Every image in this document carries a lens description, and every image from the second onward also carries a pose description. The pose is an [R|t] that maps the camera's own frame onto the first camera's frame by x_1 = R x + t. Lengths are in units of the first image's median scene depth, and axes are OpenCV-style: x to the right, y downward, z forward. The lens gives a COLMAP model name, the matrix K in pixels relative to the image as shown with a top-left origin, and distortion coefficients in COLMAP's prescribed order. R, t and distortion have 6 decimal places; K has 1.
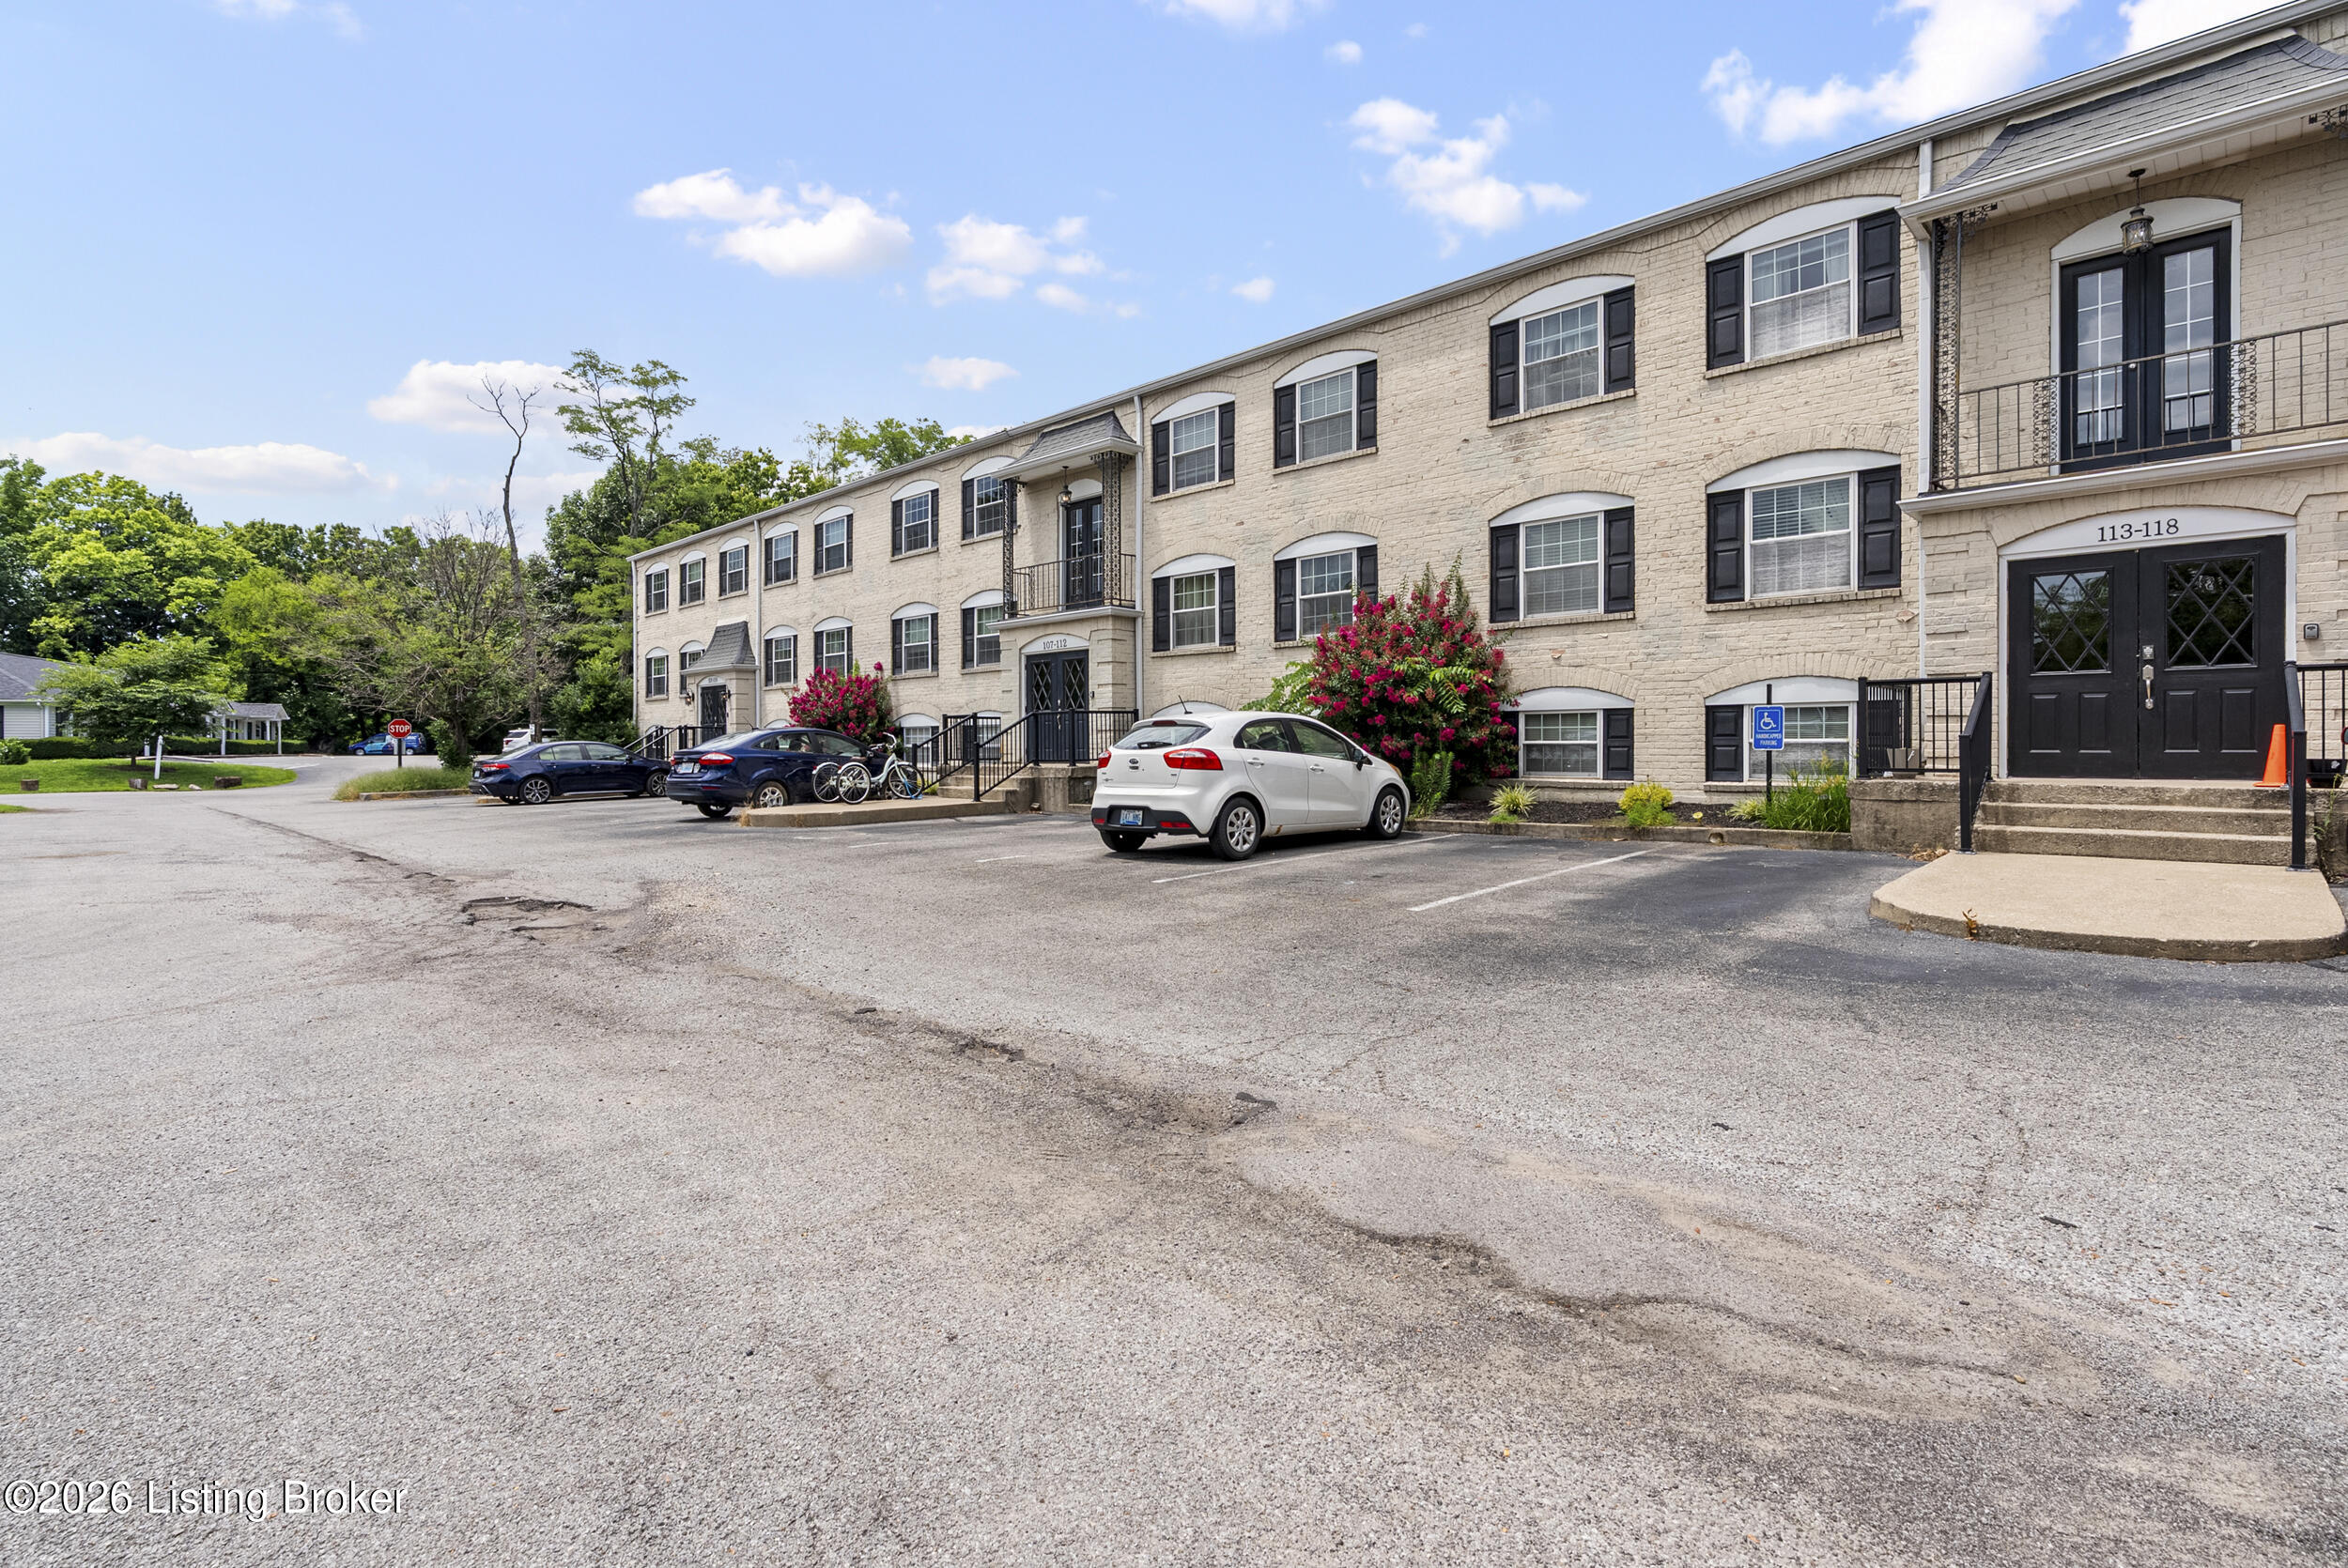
lens RADIAL K [[1097.7, 0, 1180.1], [0, 1097.7, 751.1], [0, 0, 1]] dist [-0.013333, 0.006744]
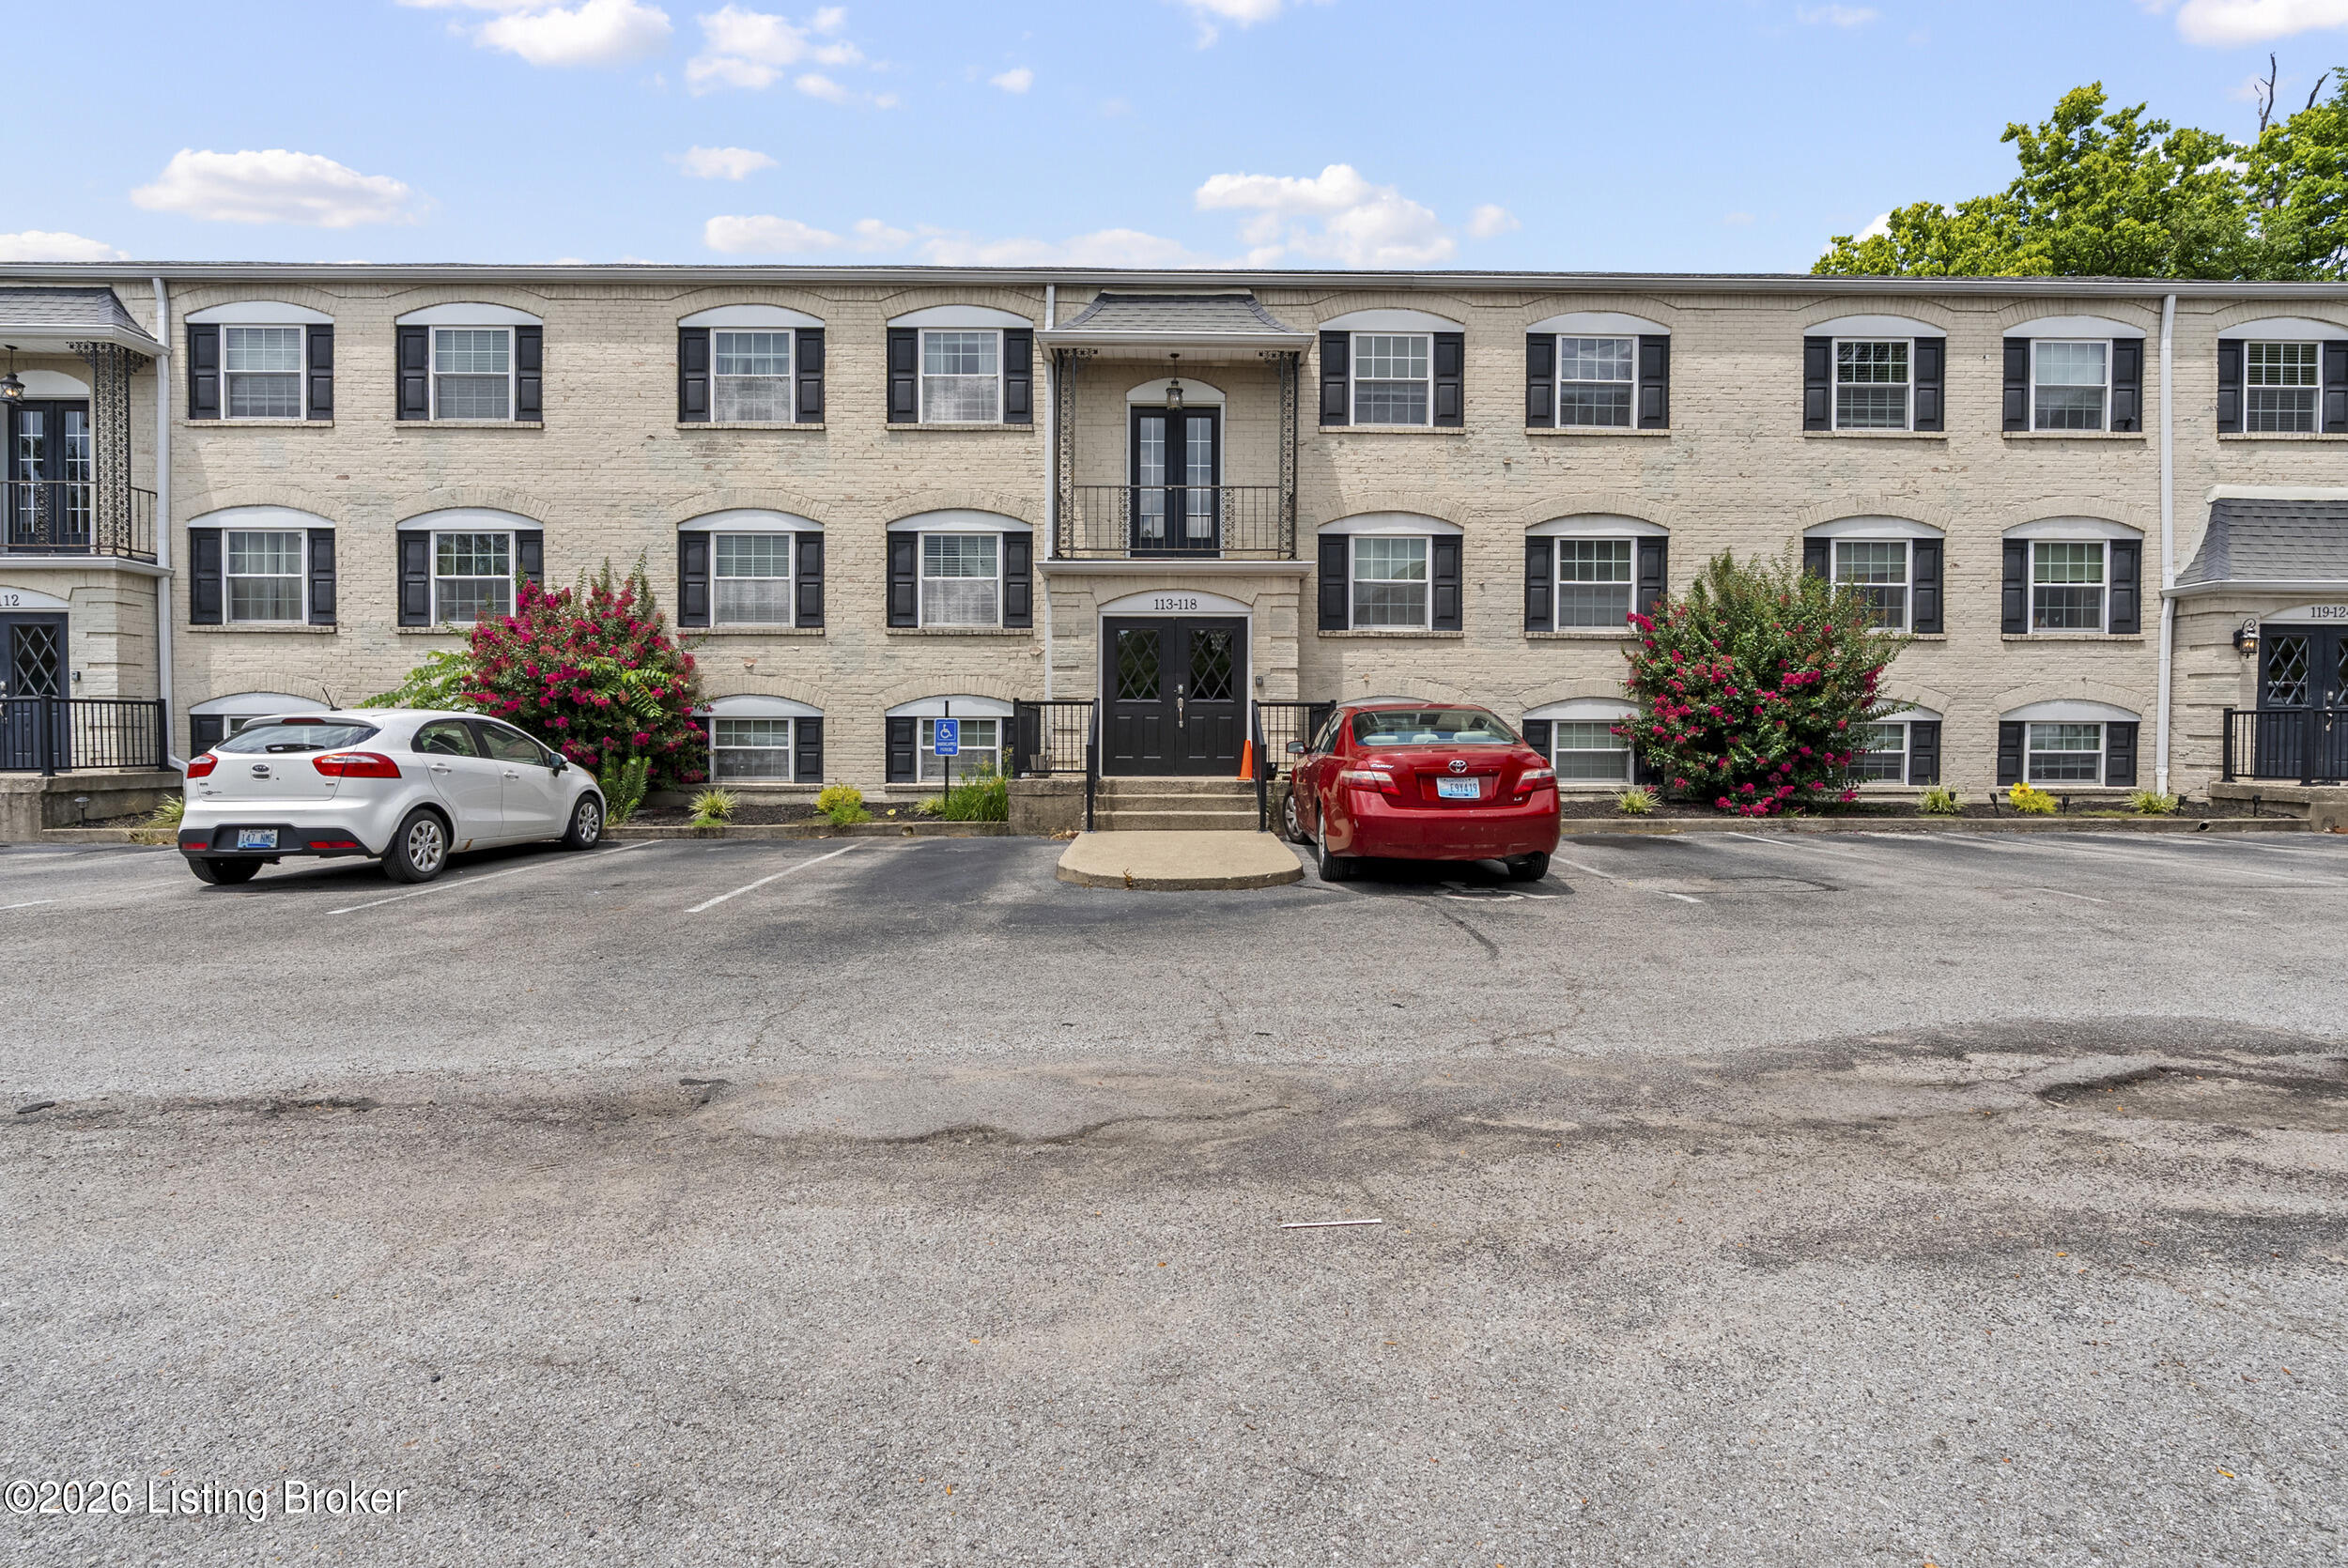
lens RADIAL K [[1088.5, 0, 1182.5], [0, 1088.5, 767.9], [0, 0, 1]] dist [-0.002550, -0.000068]
pose [[0.709535, -0.005861, 0.704645, -0.113697], [-0.001853, 0.999946, 0.010183, -0.000286], [-0.704667, -0.008531, 0.709487, -0.027310]]
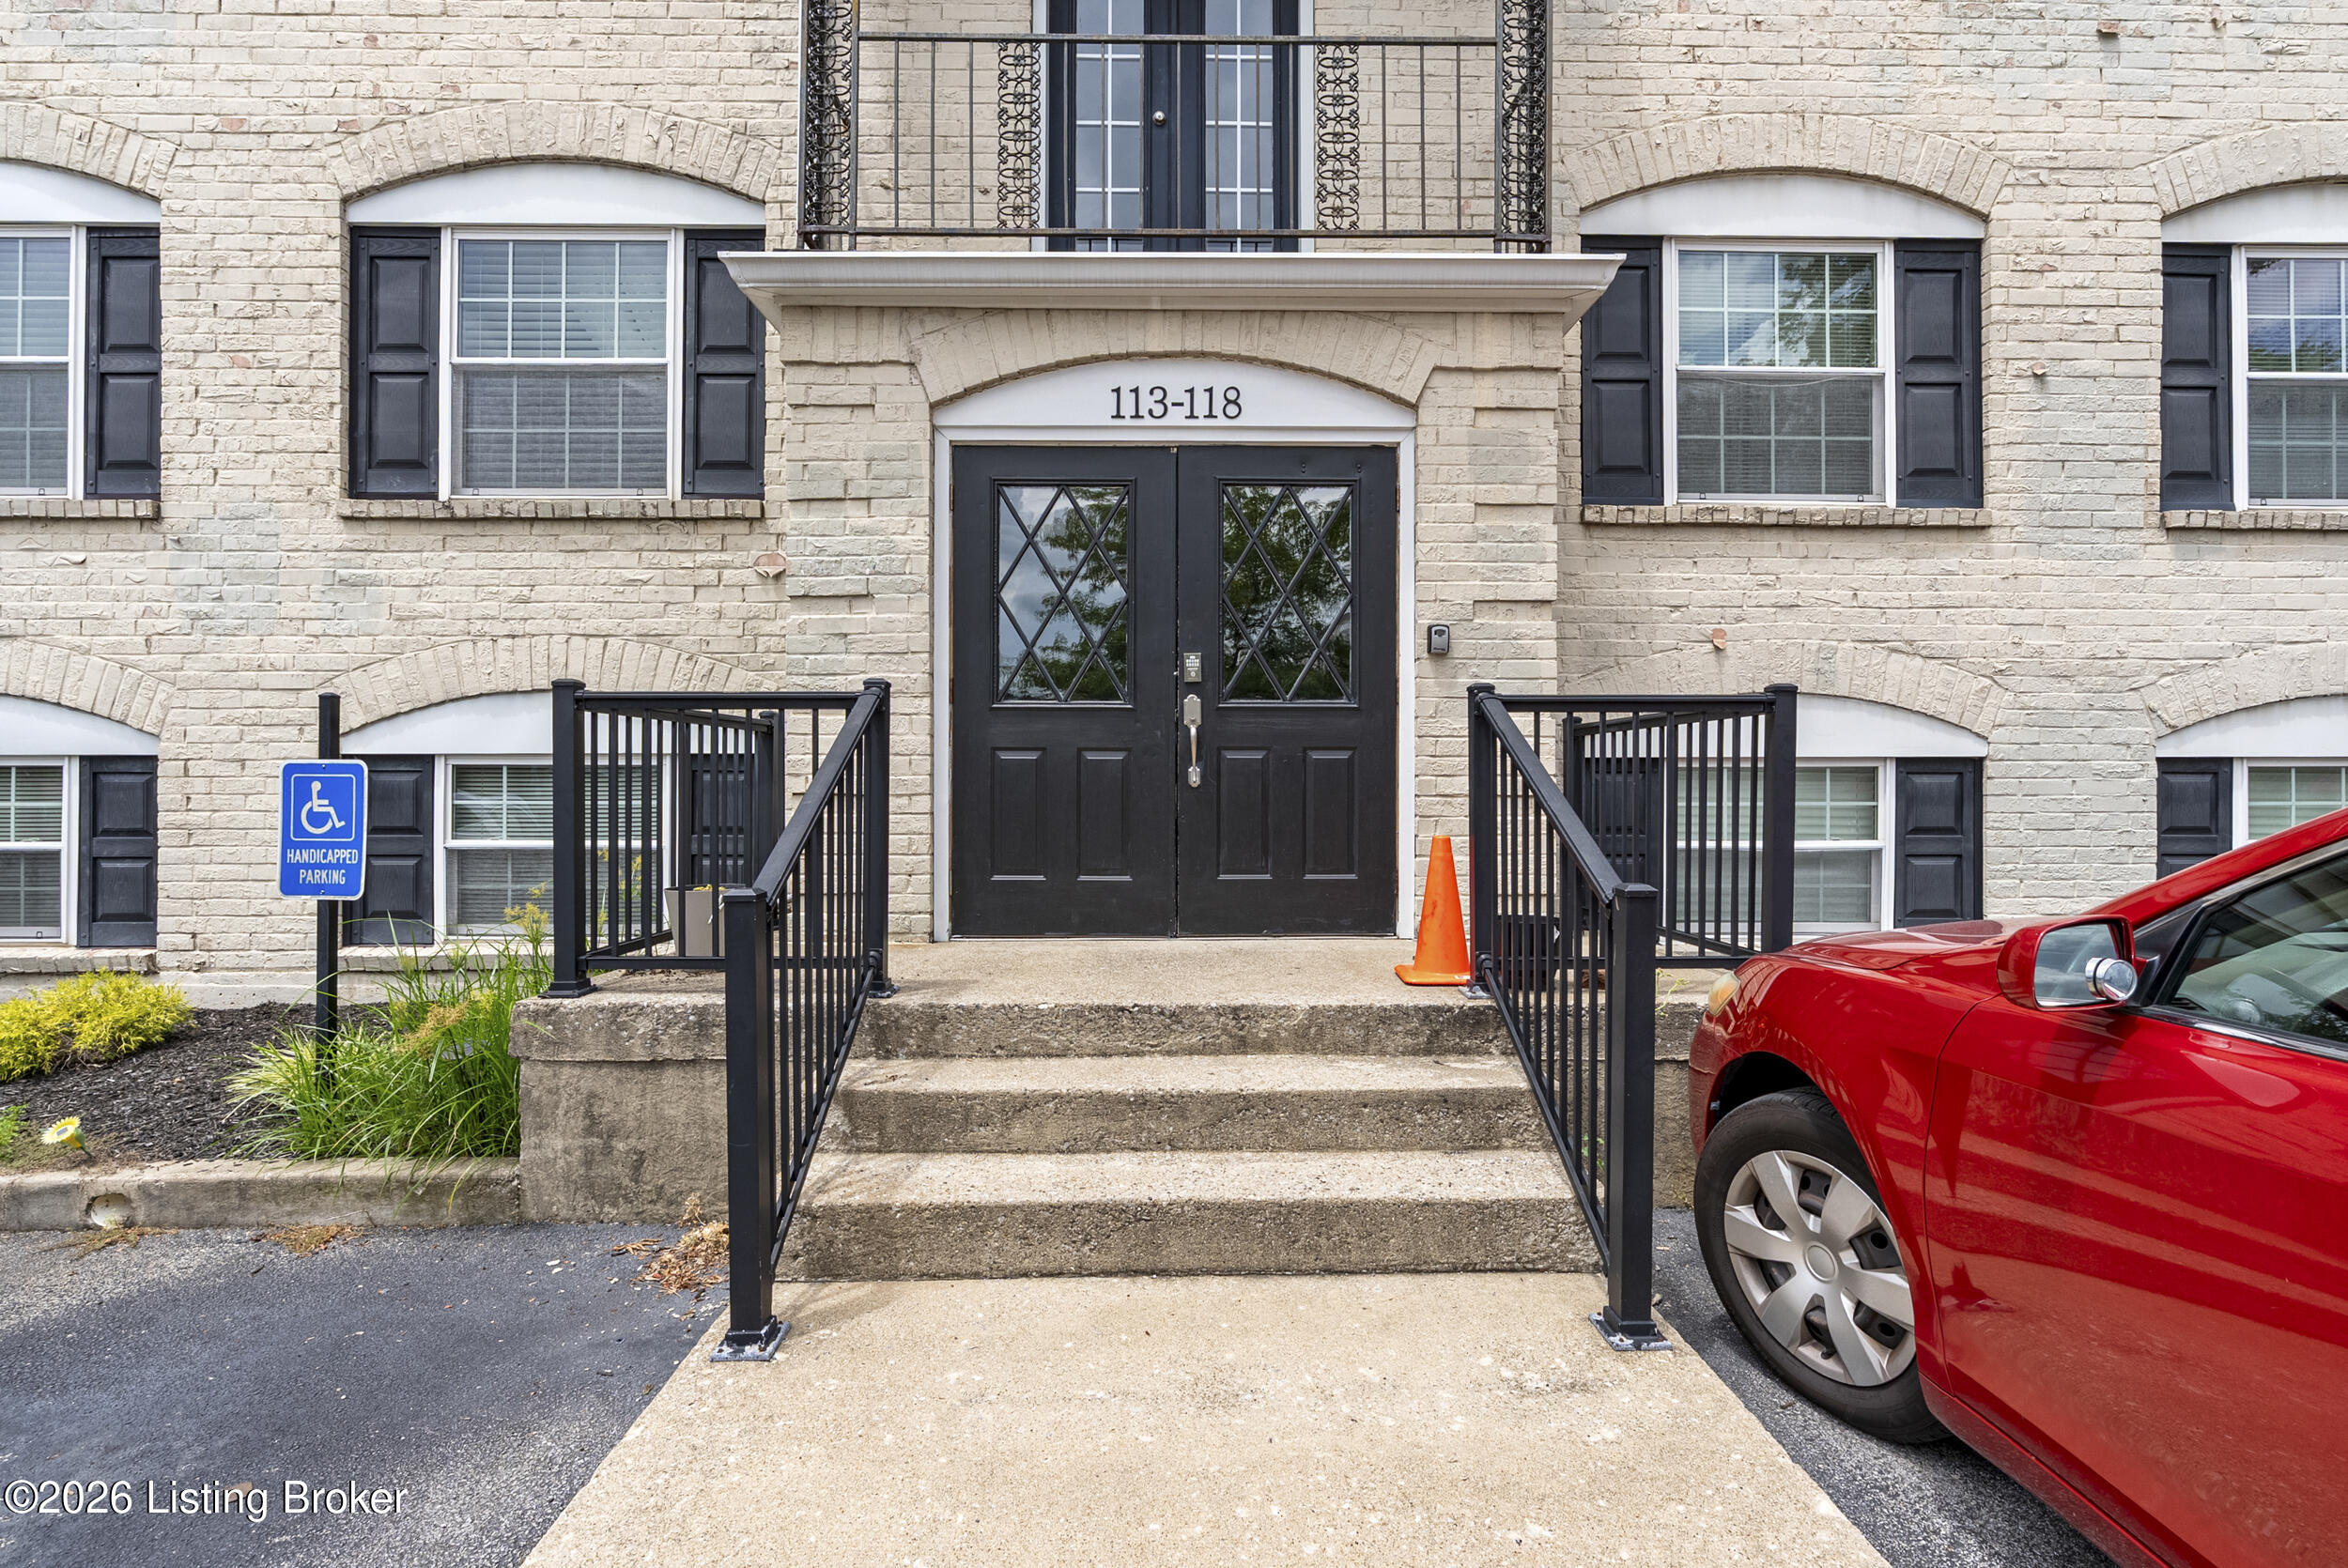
lens RADIAL K [[1088.1, 0, 1172.7], [0, 1088.1, 791.7], [0, 0, 1]] dist [-0.002385, -0.000294]
pose [[0.709051, 0.003241, 0.705150, 0.467299], [0.000950, 0.999984, -0.005550, -0.029044], [-0.705157, 0.004605, 0.709036, 0.571867]]
